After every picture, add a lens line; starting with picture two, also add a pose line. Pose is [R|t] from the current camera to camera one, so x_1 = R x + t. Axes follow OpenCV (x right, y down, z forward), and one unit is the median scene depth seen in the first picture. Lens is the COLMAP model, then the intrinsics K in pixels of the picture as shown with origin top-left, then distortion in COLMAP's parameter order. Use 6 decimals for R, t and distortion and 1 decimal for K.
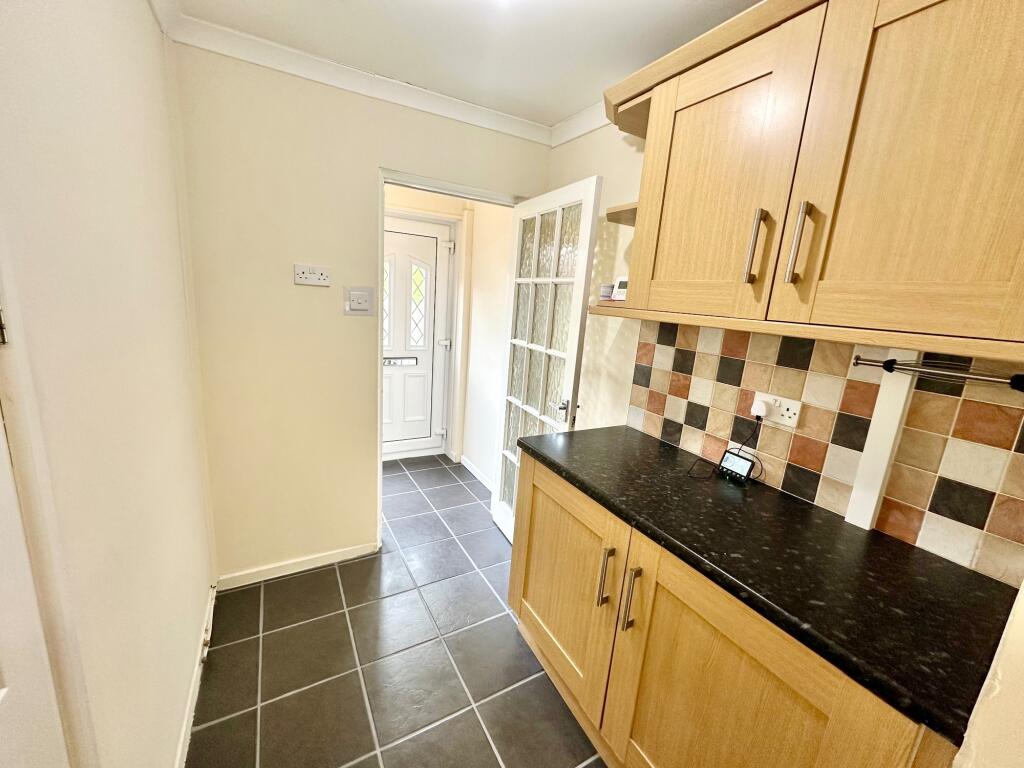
lens RADIAL K [[408.8, 0, 510.7], [0, 408.8, 382.2], [0, 0, 1]] dist [-0.003447, 0.000340]
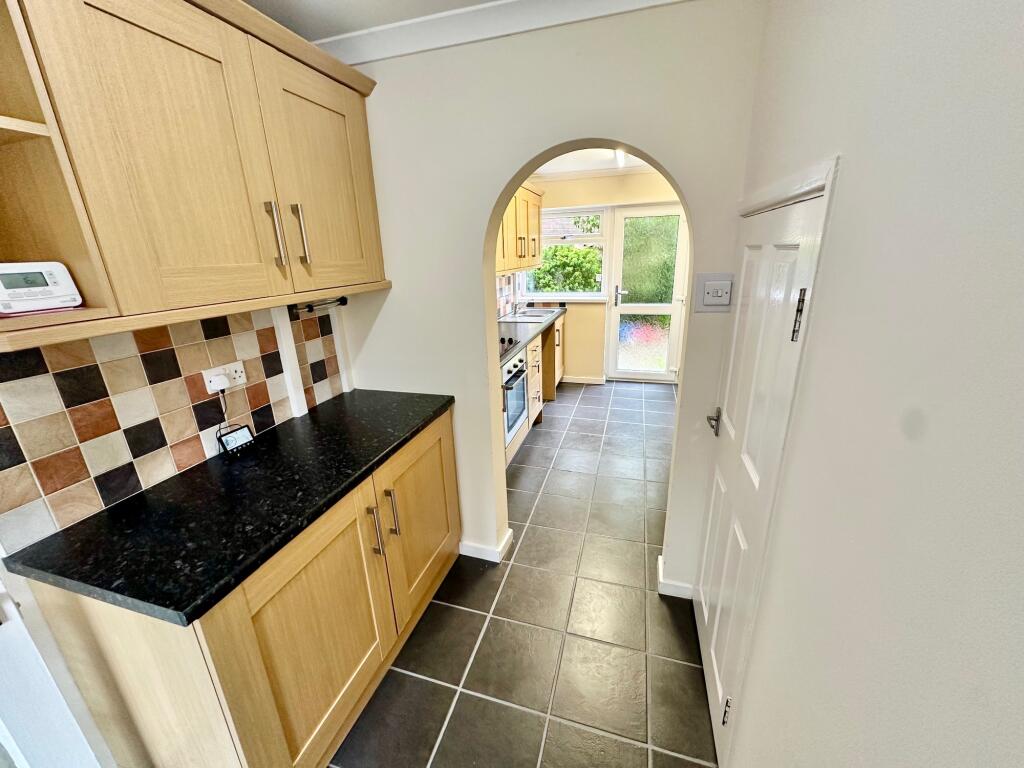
lens RADIAL K [[408.8, 0, 510.7], [0, 408.8, 382.2], [0, 0, 1]] dist [-0.003447, 0.000340]
pose [[-0.690730, -0.265718, 0.672522, -0.579603], [0.135957, 0.865729, 0.481693, -0.323863], [-0.710217, 0.424154, -0.561859, 1.010890]]
